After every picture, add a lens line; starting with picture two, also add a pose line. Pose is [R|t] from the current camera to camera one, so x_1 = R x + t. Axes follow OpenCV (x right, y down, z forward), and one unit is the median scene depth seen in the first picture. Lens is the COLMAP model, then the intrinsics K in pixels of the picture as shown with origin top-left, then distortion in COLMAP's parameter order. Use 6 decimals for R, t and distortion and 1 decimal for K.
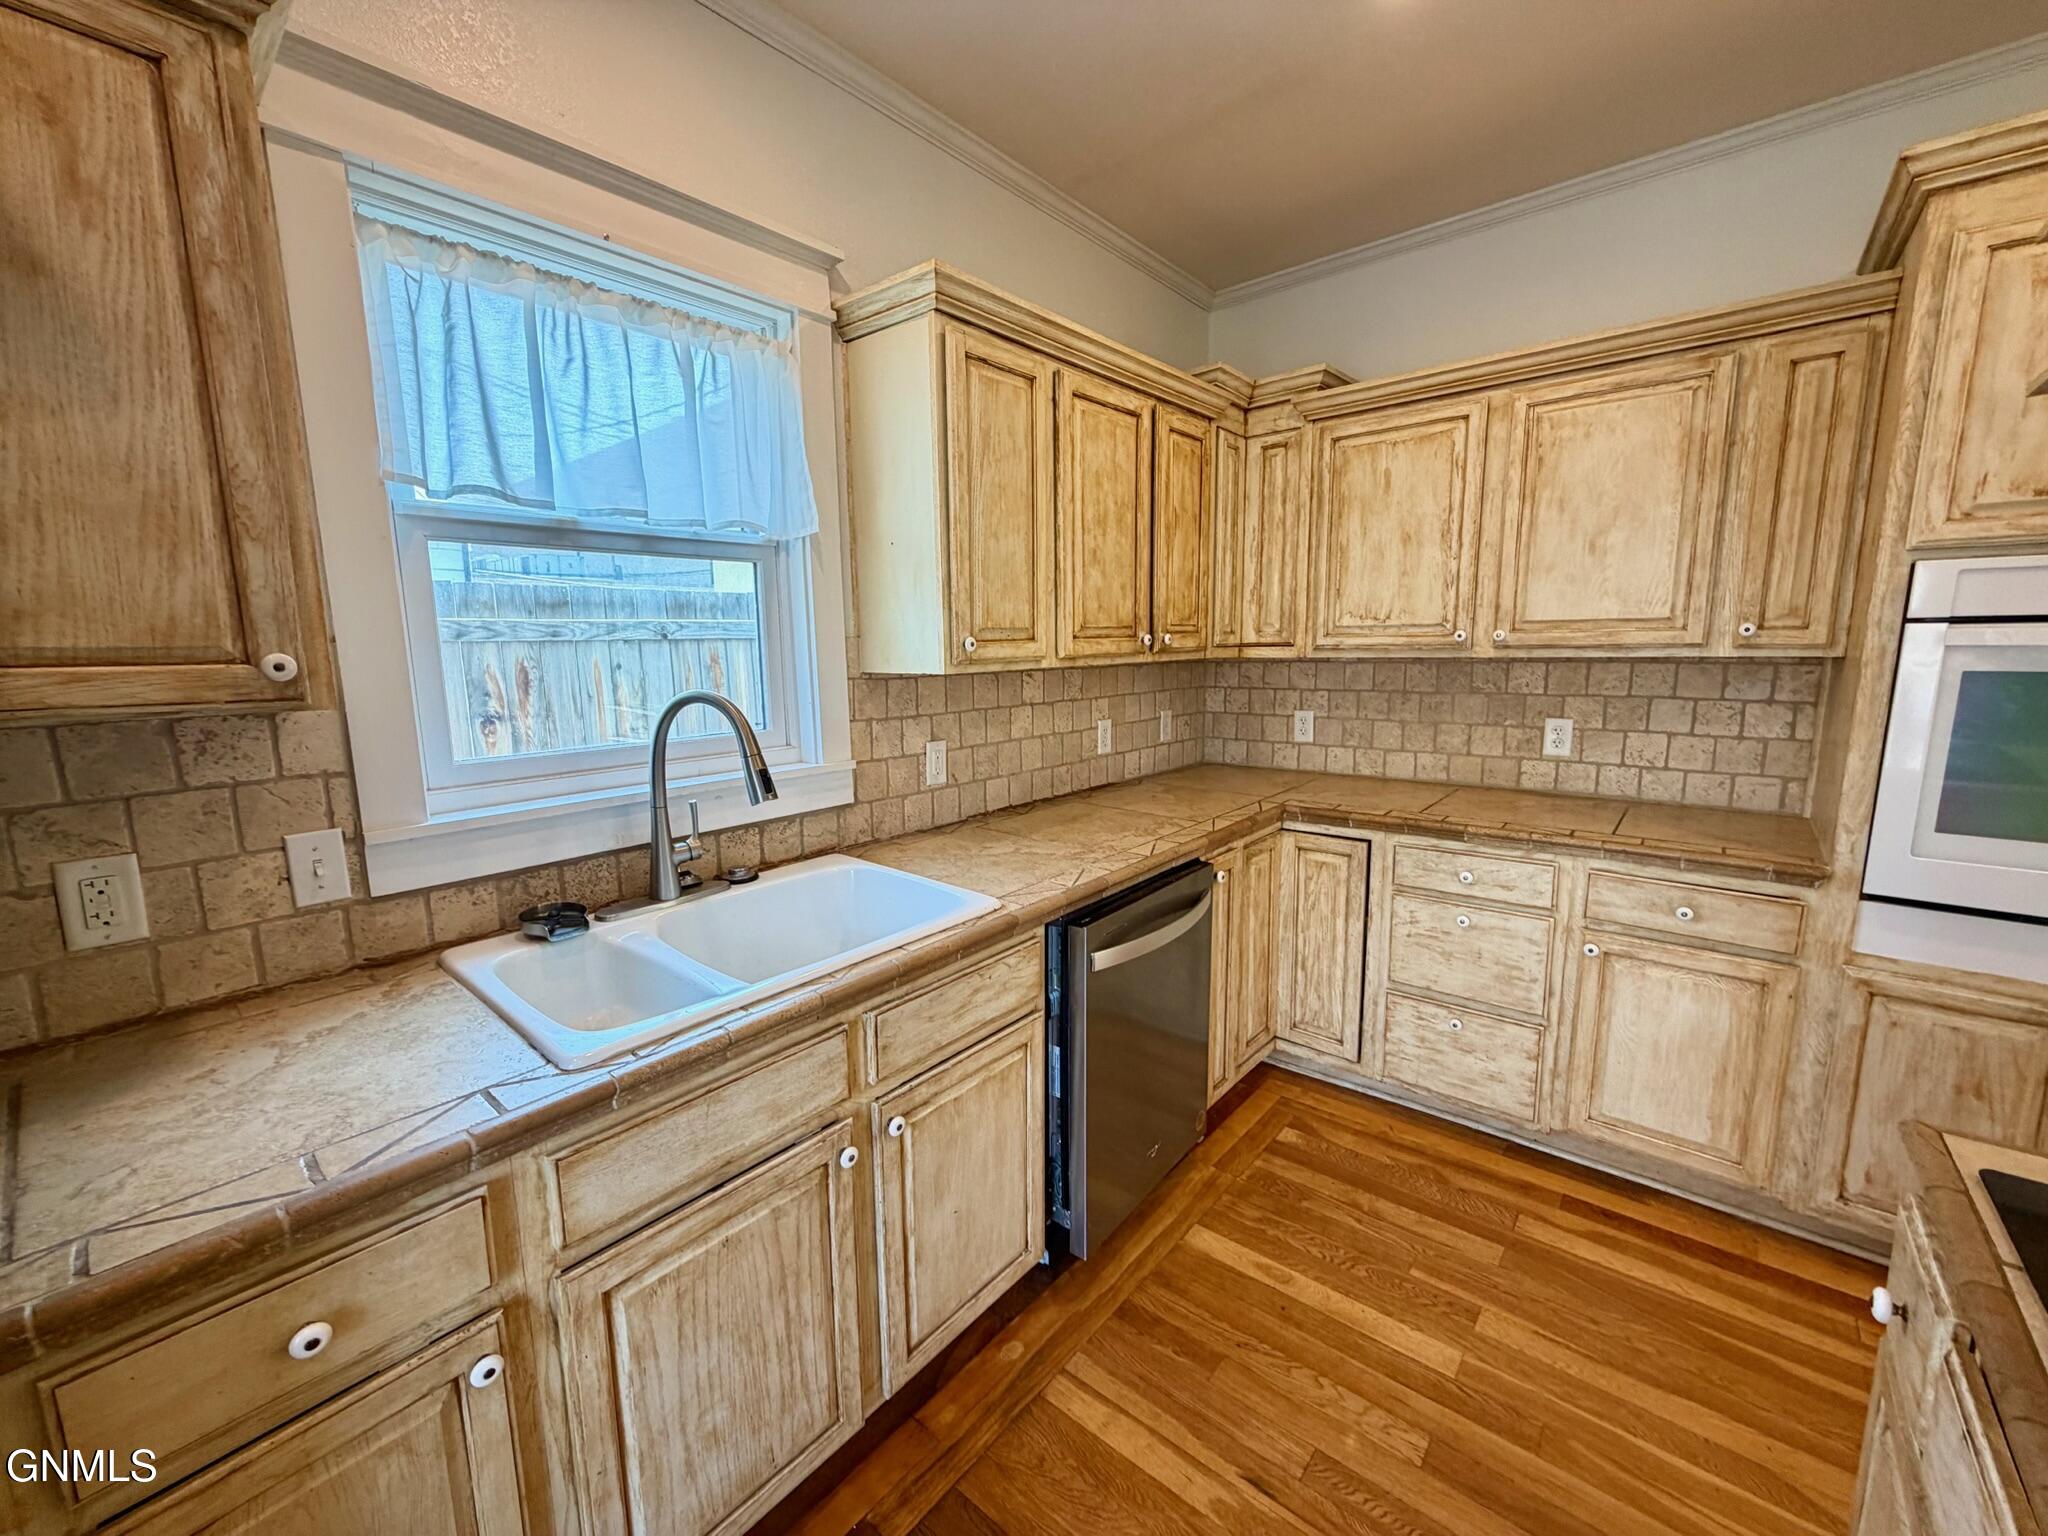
lens RADIAL K [[819.7, 0, 1022.4], [0, 819.7, 770.1], [0, 0, 1]] dist [-0.000395, 0.000434]
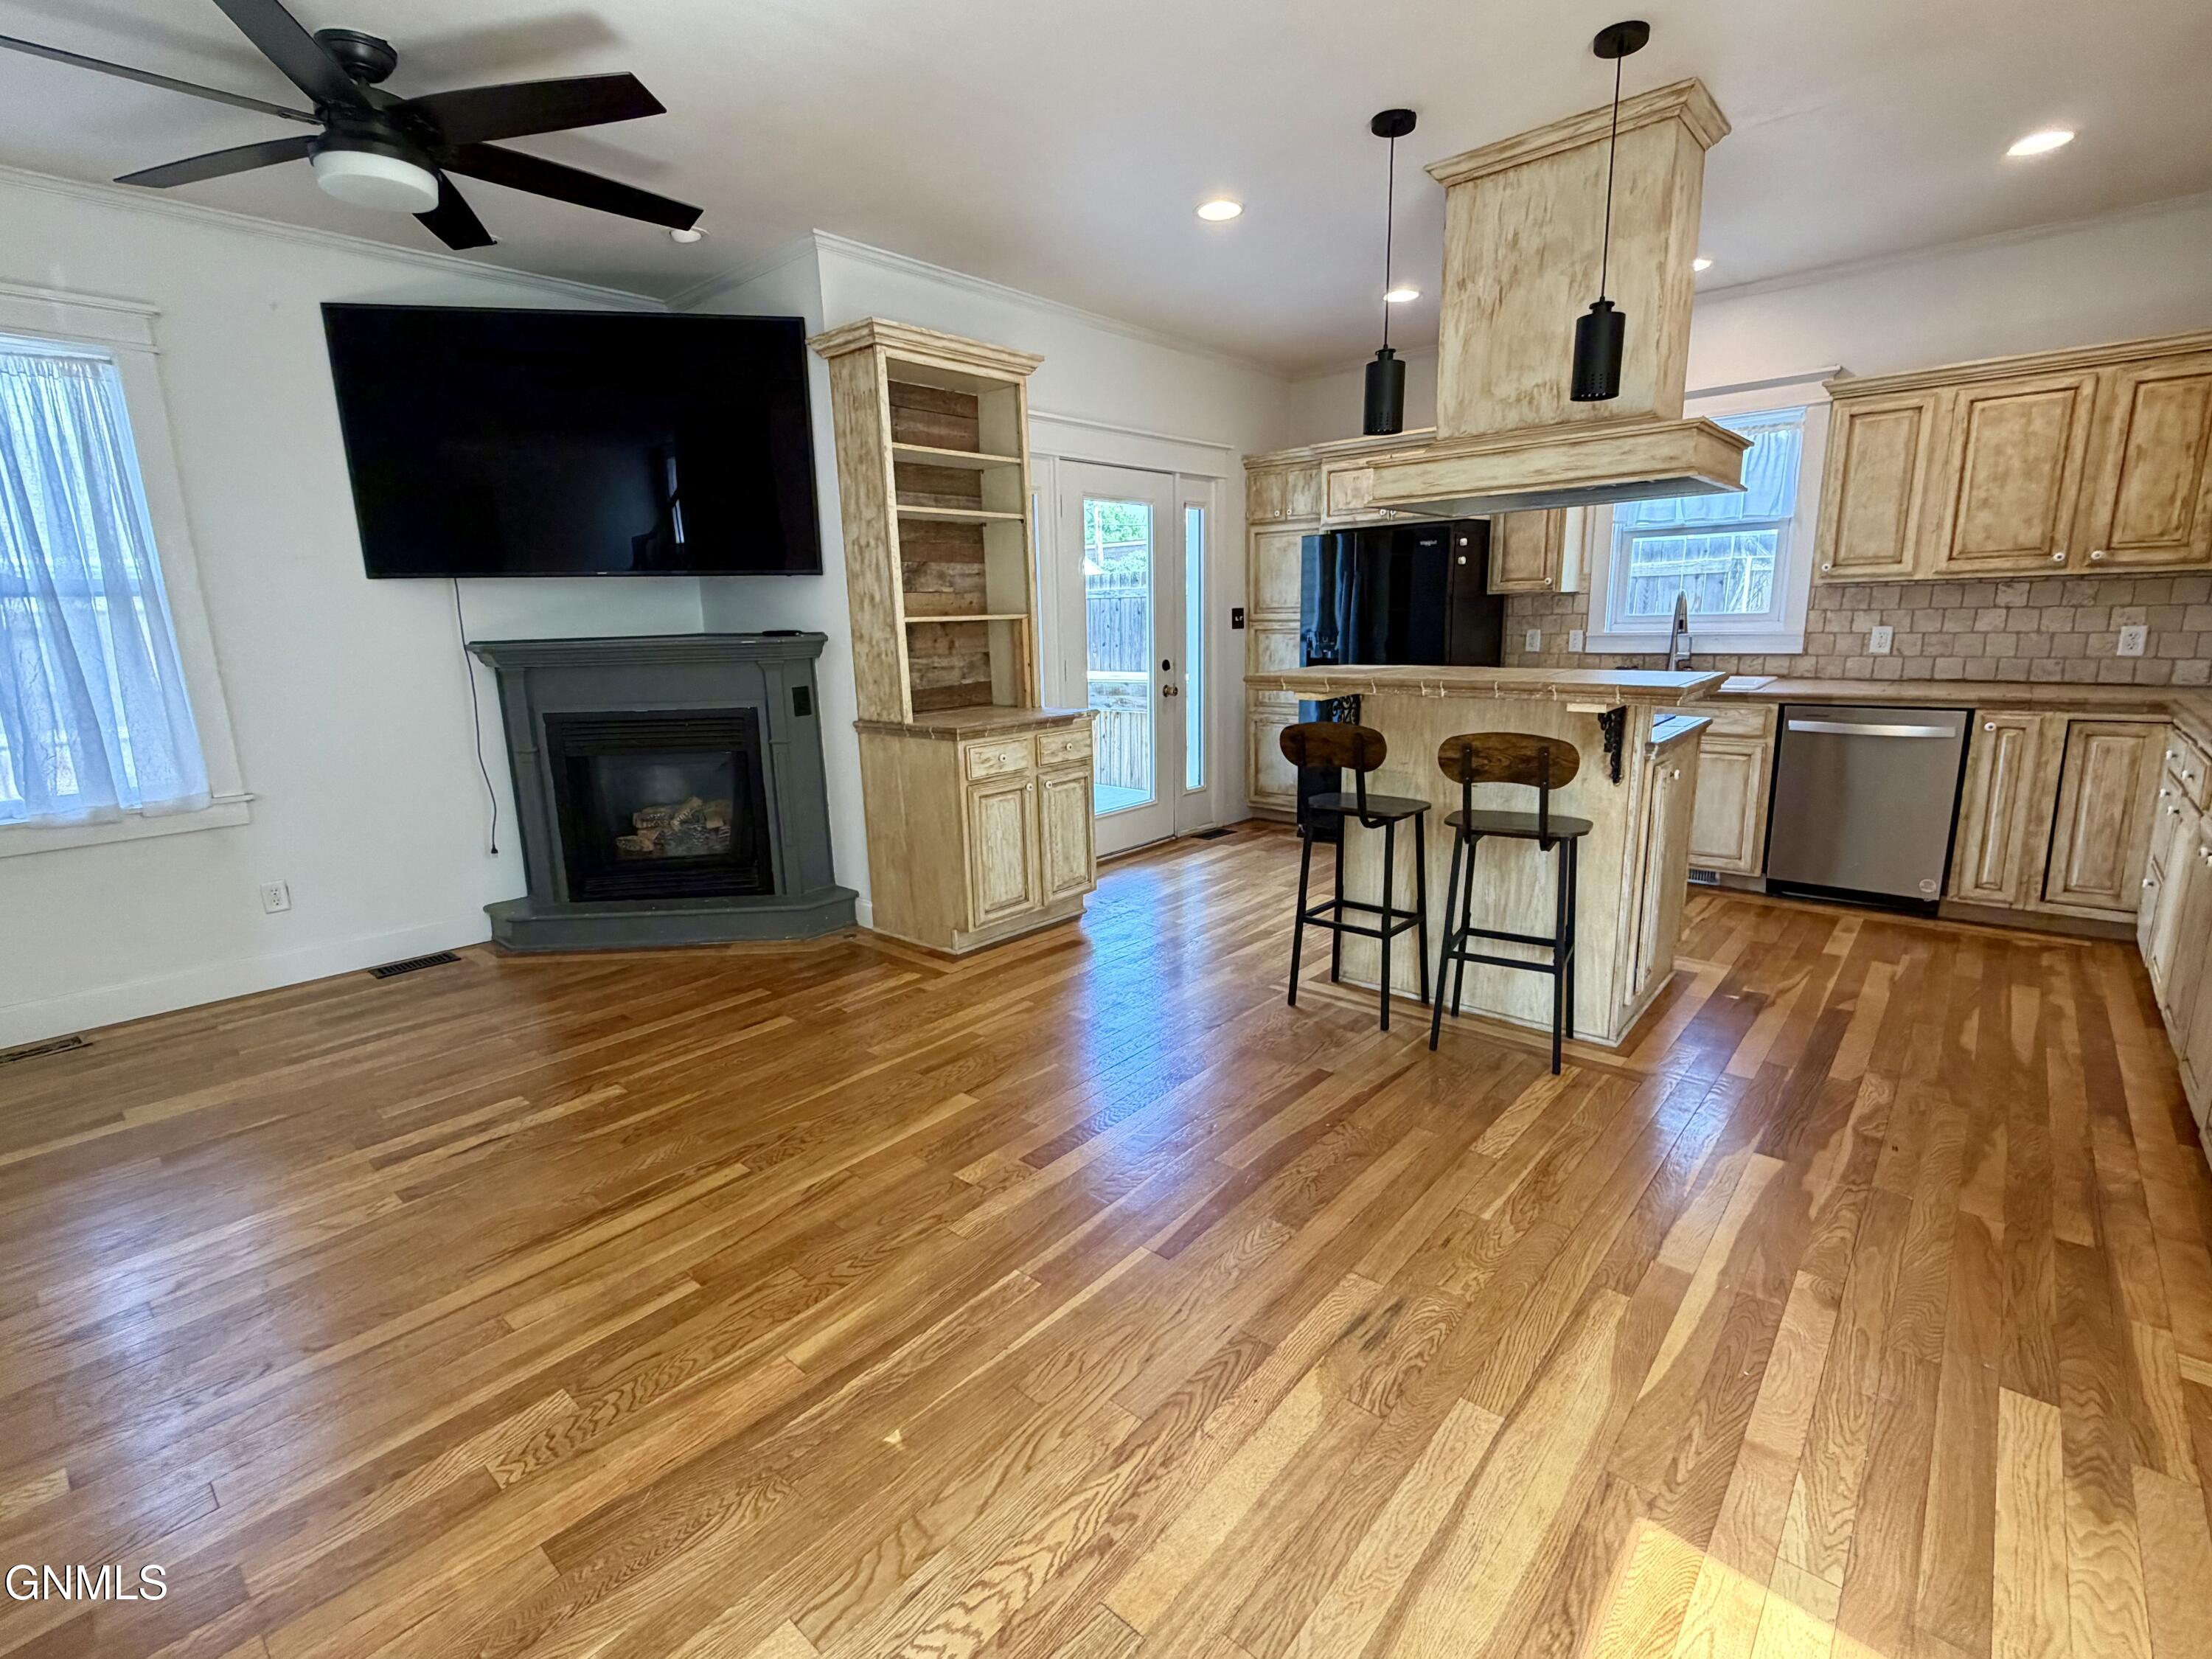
lens RADIAL K [[1019.6, 0, 1097.0], [0, 1019.6, 834.4], [0, 0, 1]] dist [0.000894, -0.001032]
pose [[-0.017330, 0.229066, -0.973257, 2.349145], [-0.127323, 0.964973, 0.229383, 0.116956], [0.991710, 0.127893, 0.012443, -0.630357]]
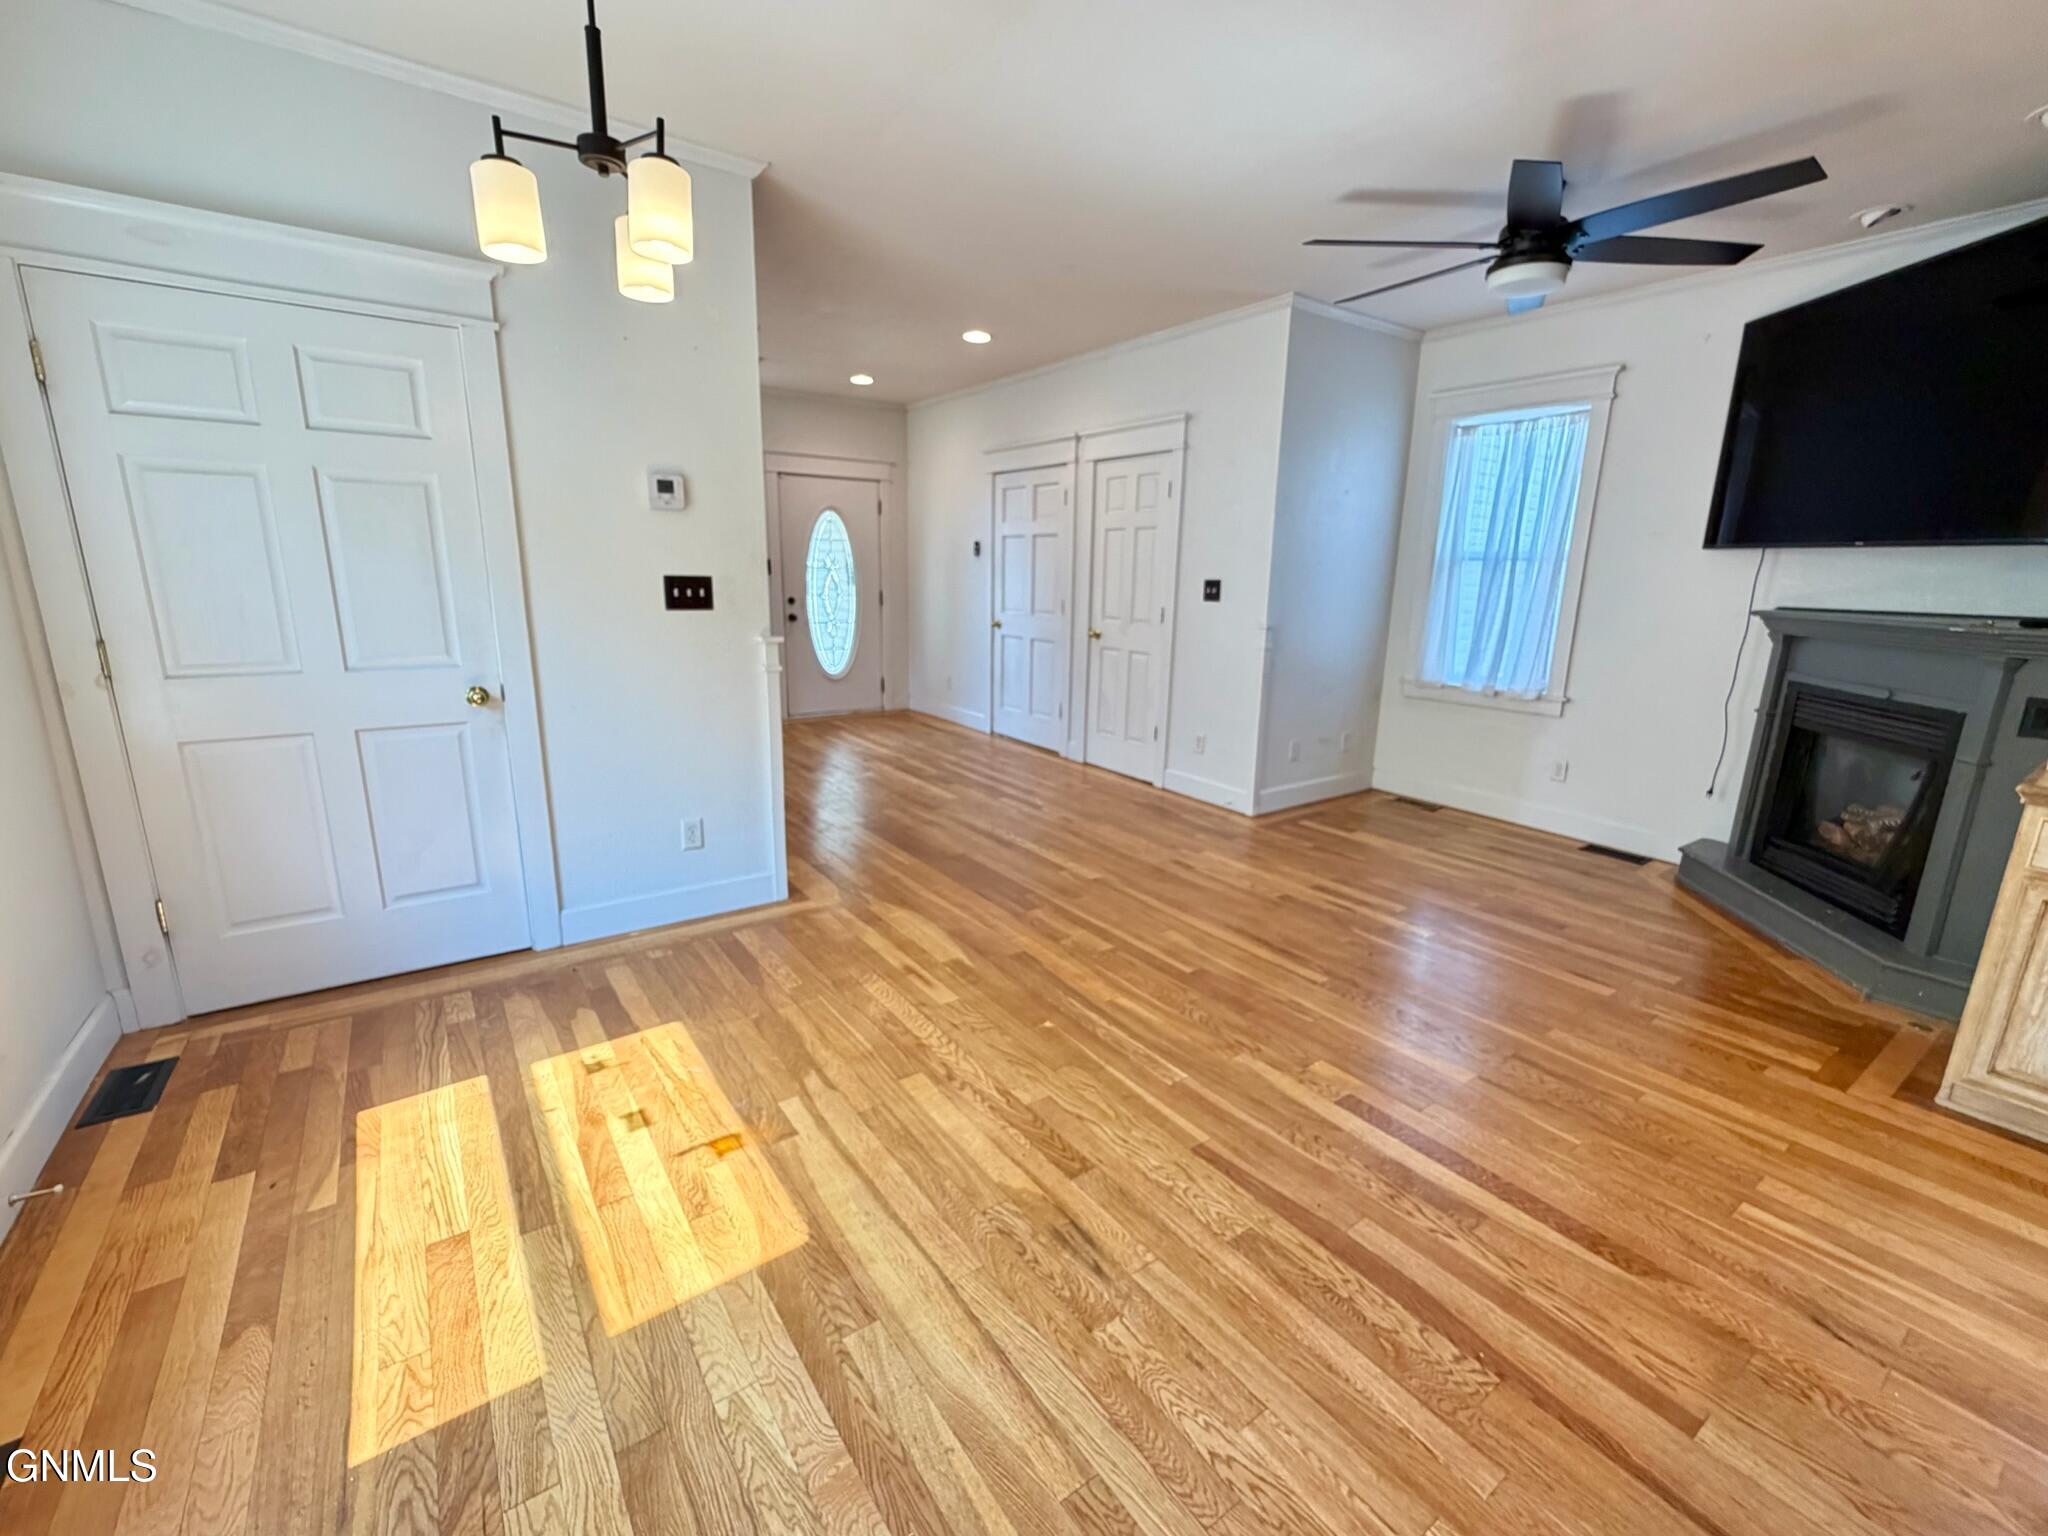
lens RADIAL K [[867.2, 0, 1022.5], [0, 867.2, 769.5], [0, 0, 1]] dist [0.000228, 0.000214]
pose [[-0.968298, -0.061780, 0.242037, 1.345321], [0.032337, 0.929780, 0.366693, -0.051149], [-0.247695, 0.362895, -0.898306, 0.387120]]
